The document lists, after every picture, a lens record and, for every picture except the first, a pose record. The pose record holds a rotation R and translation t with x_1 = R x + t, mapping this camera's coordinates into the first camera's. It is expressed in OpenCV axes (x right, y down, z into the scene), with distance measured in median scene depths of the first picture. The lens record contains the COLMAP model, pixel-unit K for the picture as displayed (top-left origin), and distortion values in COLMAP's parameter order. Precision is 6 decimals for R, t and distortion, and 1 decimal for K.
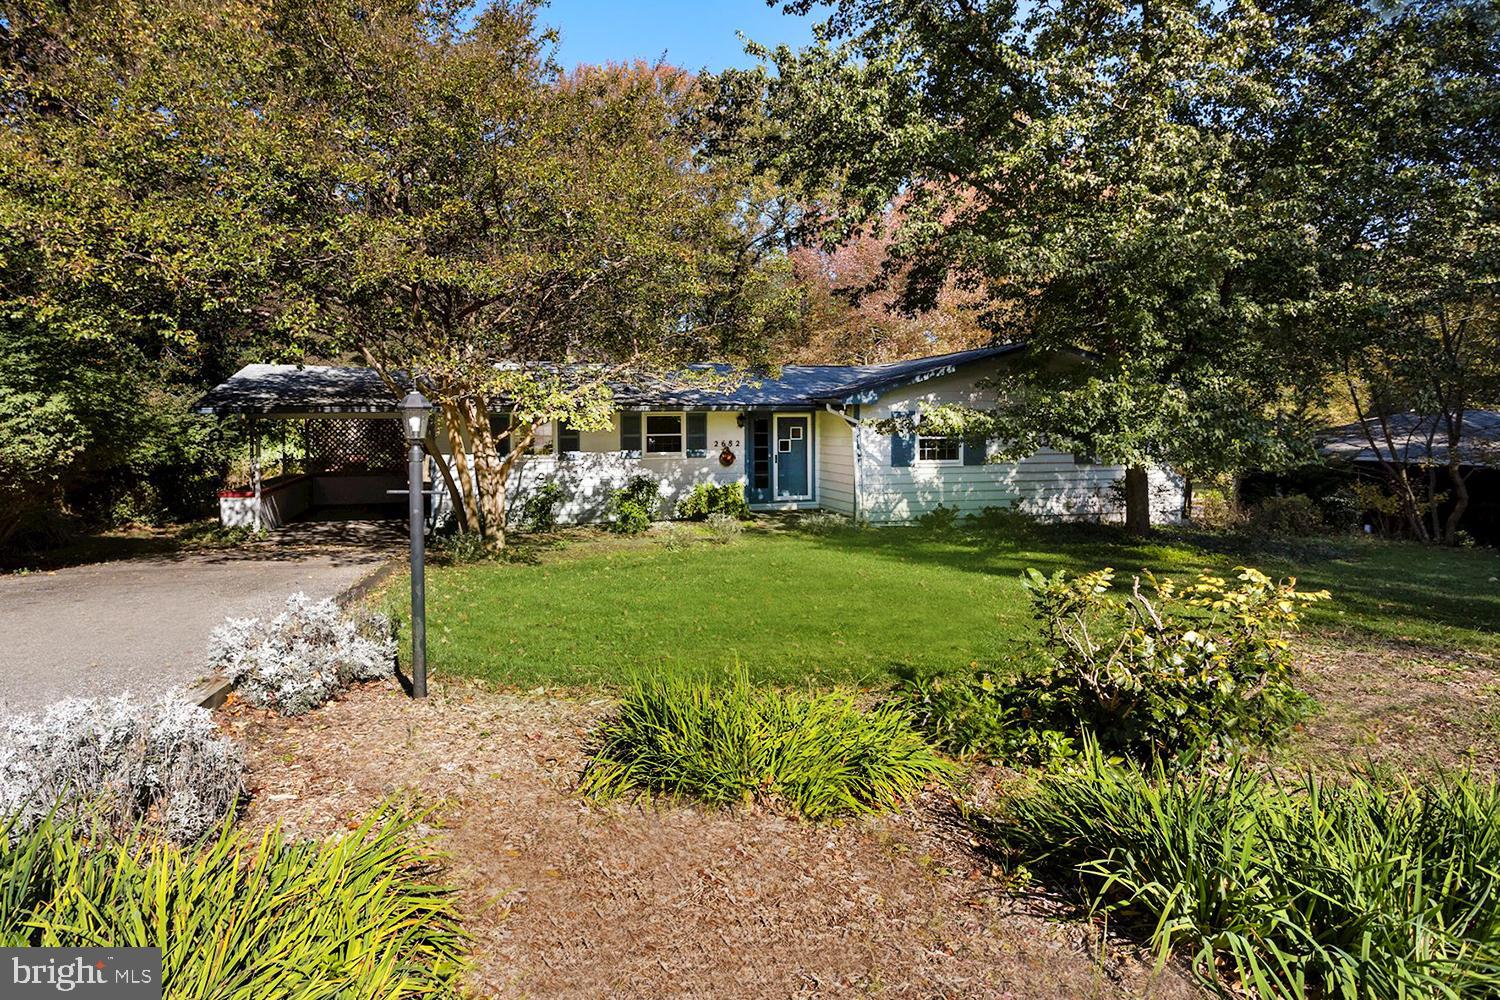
lens RADIAL K [[783.7, 0, 724.0], [0, 783.7, 478.8], [0, 0, 1]] dist [-0.001272, 0.001024]
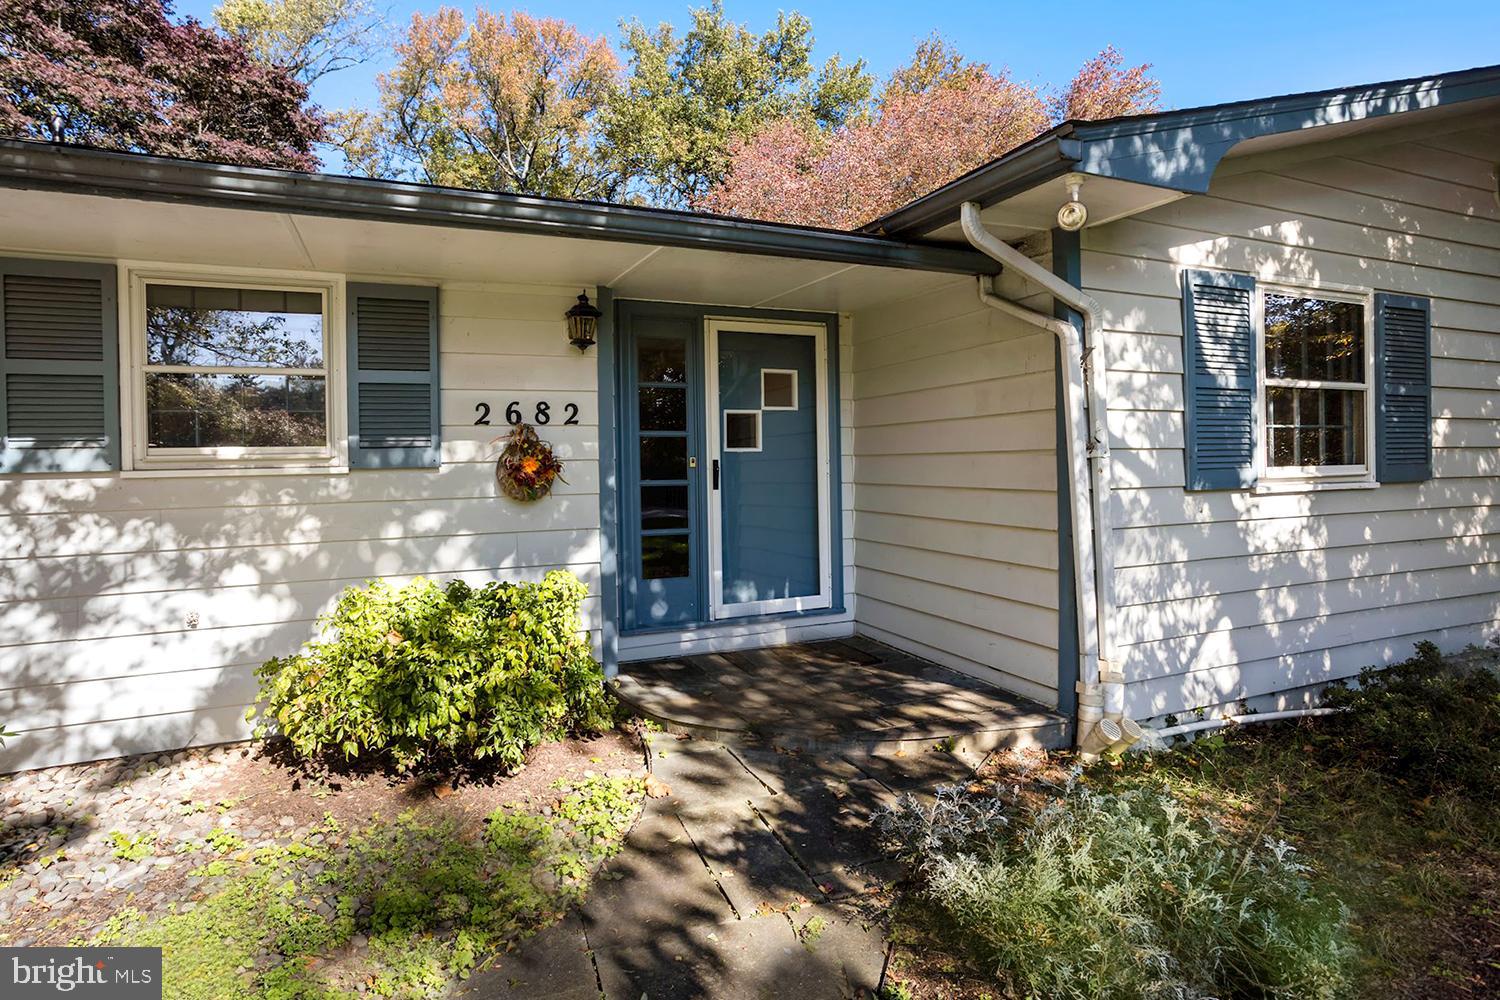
lens RADIAL K [[783.7, 0, 724.0], [0, 783.7, 478.8], [0, 0, 1]] dist [-0.001272, 0.001024]
pose [[0.993406, -0.013314, 0.113871, 0.039288], [0.018958, 0.998637, -0.048629, -0.010483], [-0.113068, 0.050468, 0.992305, 0.760148]]
